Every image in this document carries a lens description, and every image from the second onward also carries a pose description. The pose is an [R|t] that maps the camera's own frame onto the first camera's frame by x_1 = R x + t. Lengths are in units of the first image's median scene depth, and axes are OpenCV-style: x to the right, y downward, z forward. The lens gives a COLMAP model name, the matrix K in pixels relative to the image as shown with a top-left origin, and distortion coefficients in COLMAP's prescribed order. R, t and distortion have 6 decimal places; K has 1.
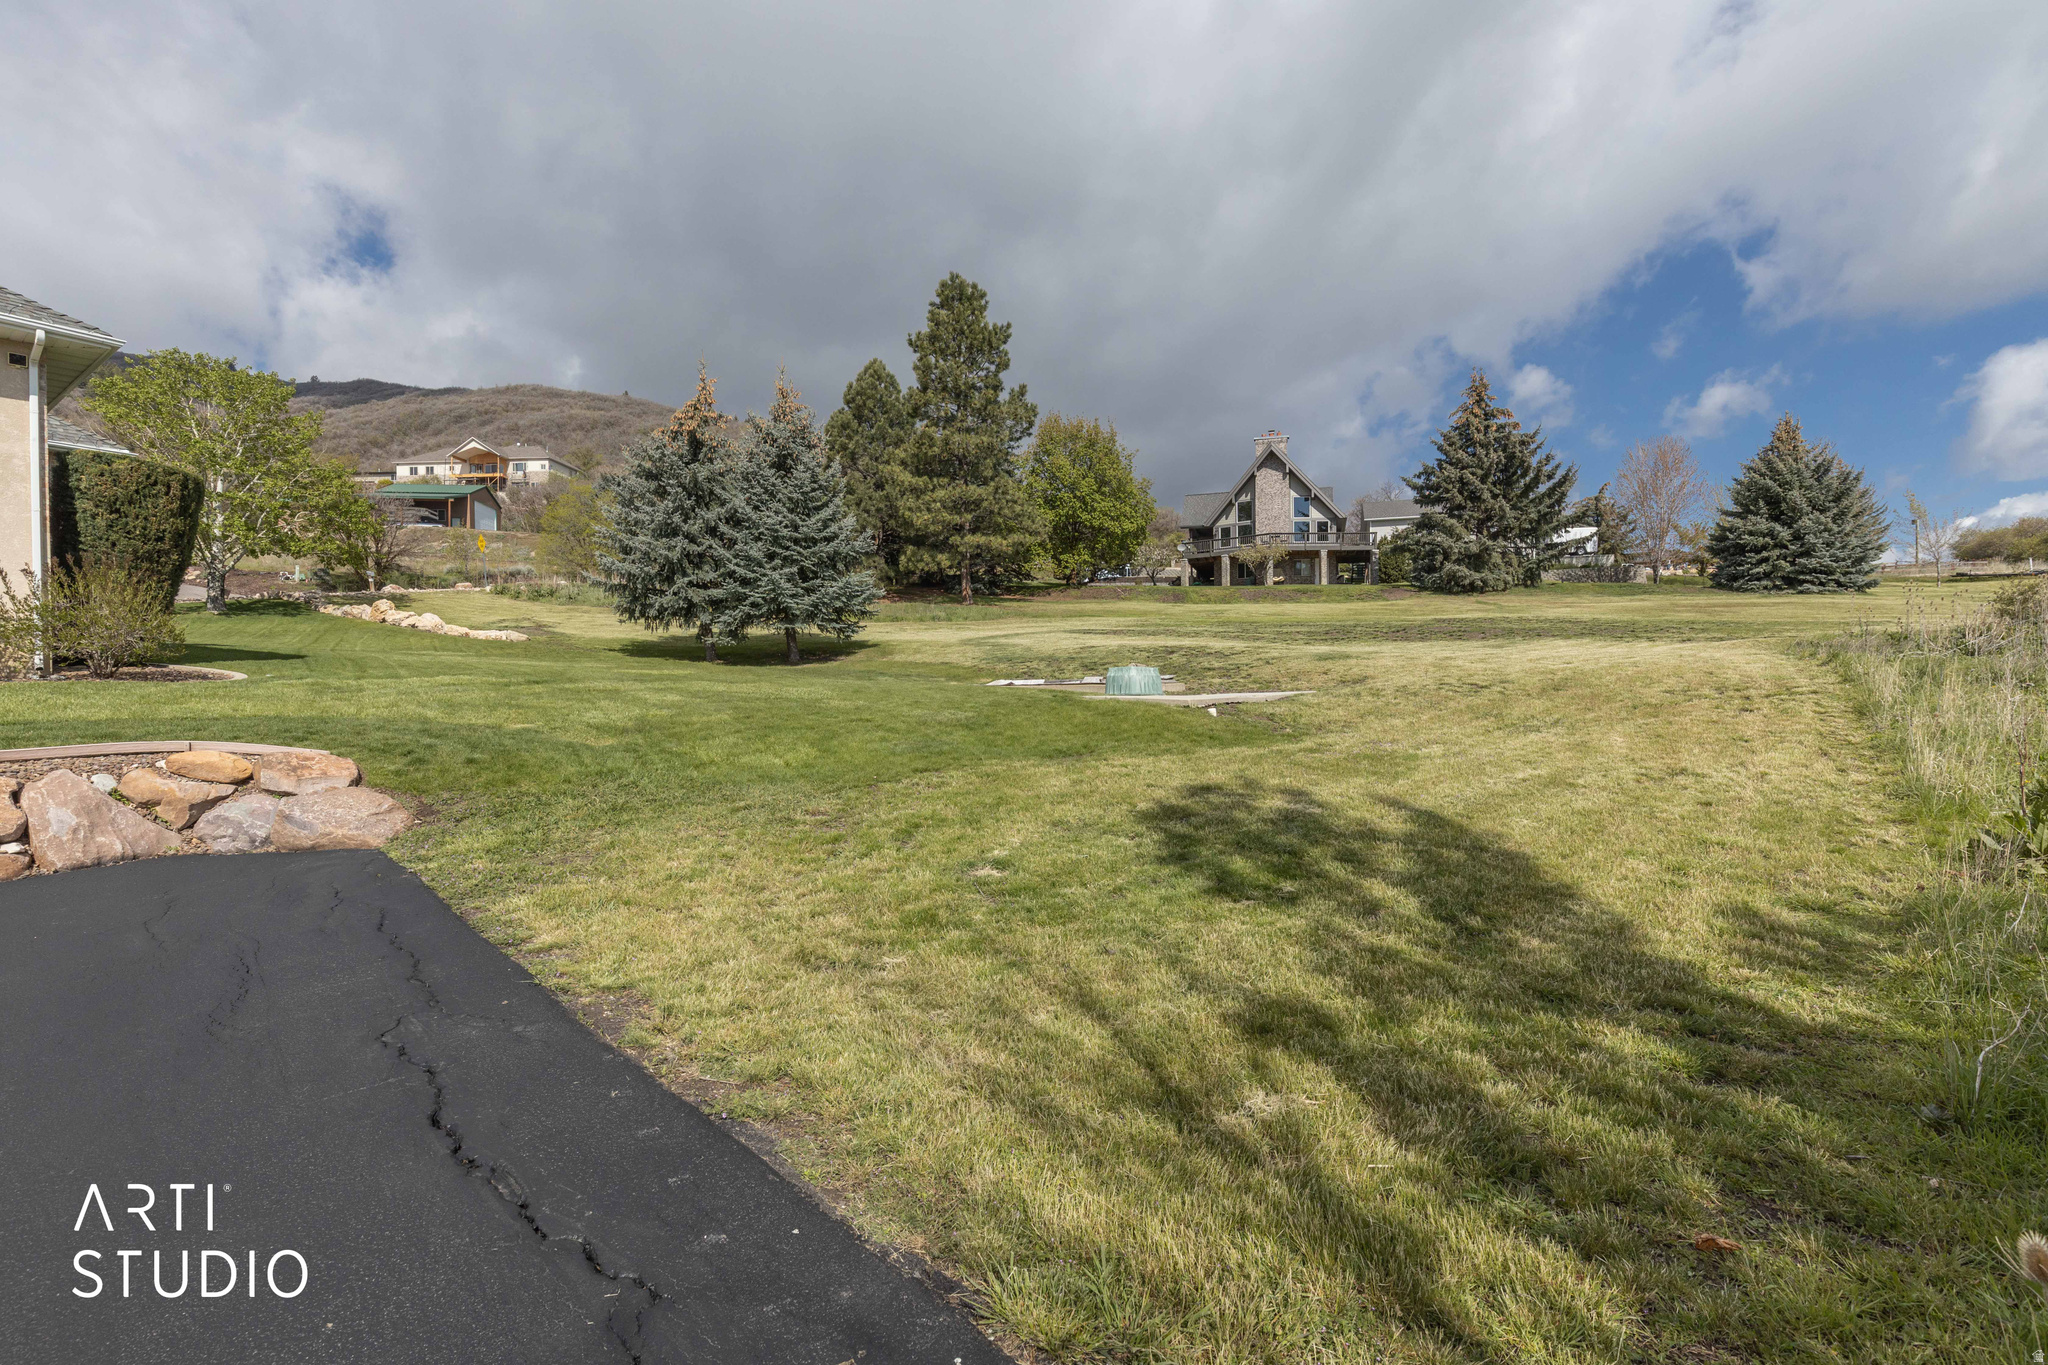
lens RADIAL K [[940.8, 0, 1030.1], [0, 940.8, 713.0], [0, 0, 1]] dist [0.007417, -0.001728]
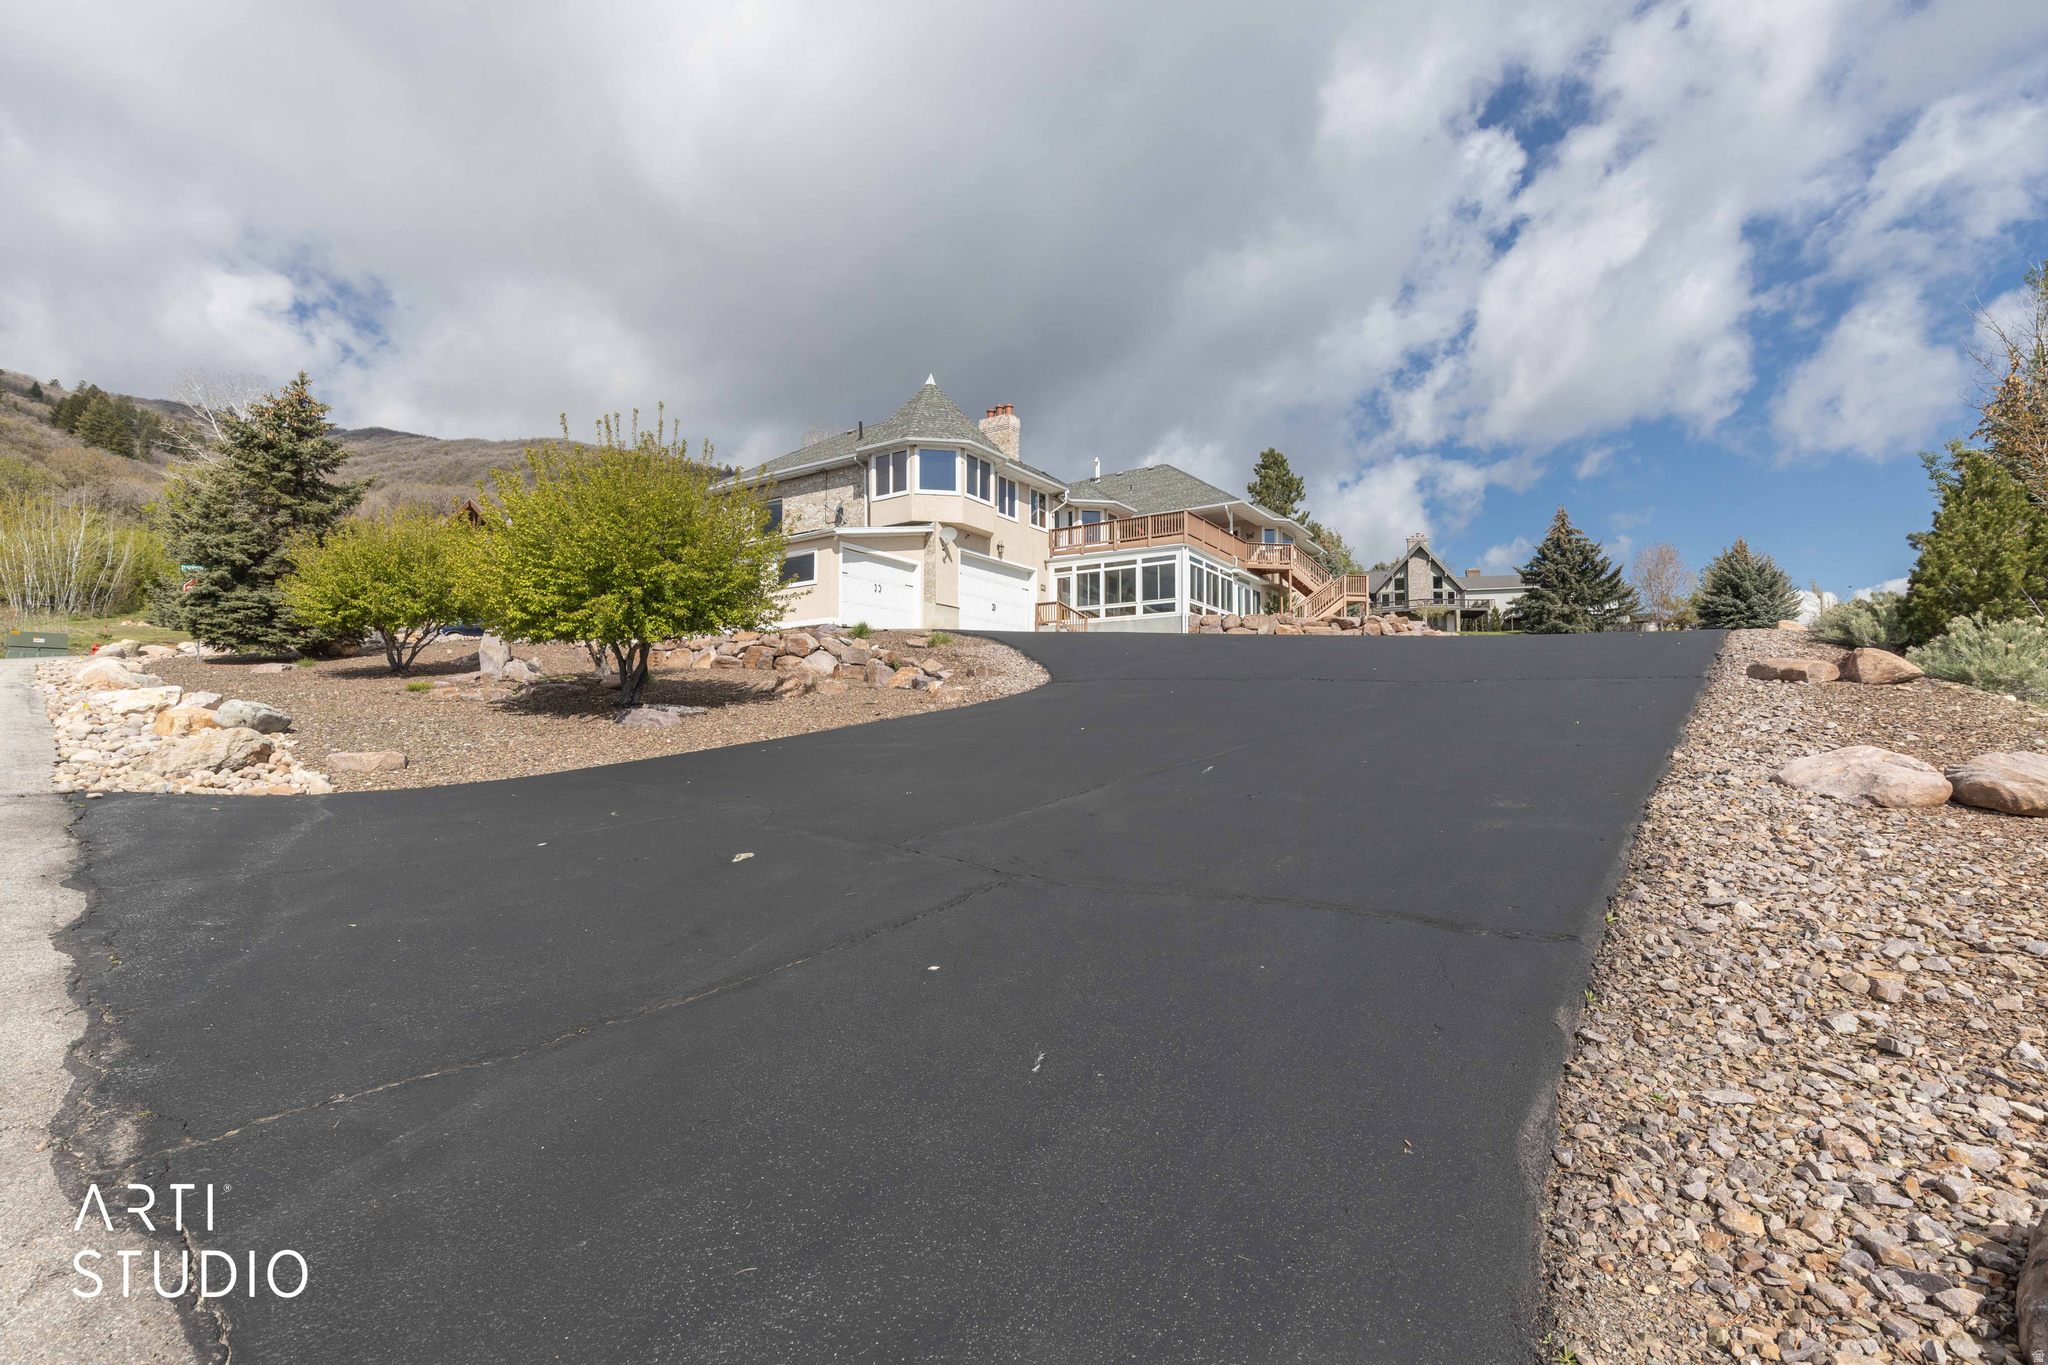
lens RADIAL K [[940.8, 0, 1030.3], [0, 940.8, 700.2], [0, 0, 1]] dist [0.007417, -0.001728]
pose [[0.999186, 0.013540, 0.038013, -0.519961], [-0.010923, 0.997610, -0.068224, 0.105604], [-0.038846, 0.067753, 0.996946, -0.606405]]
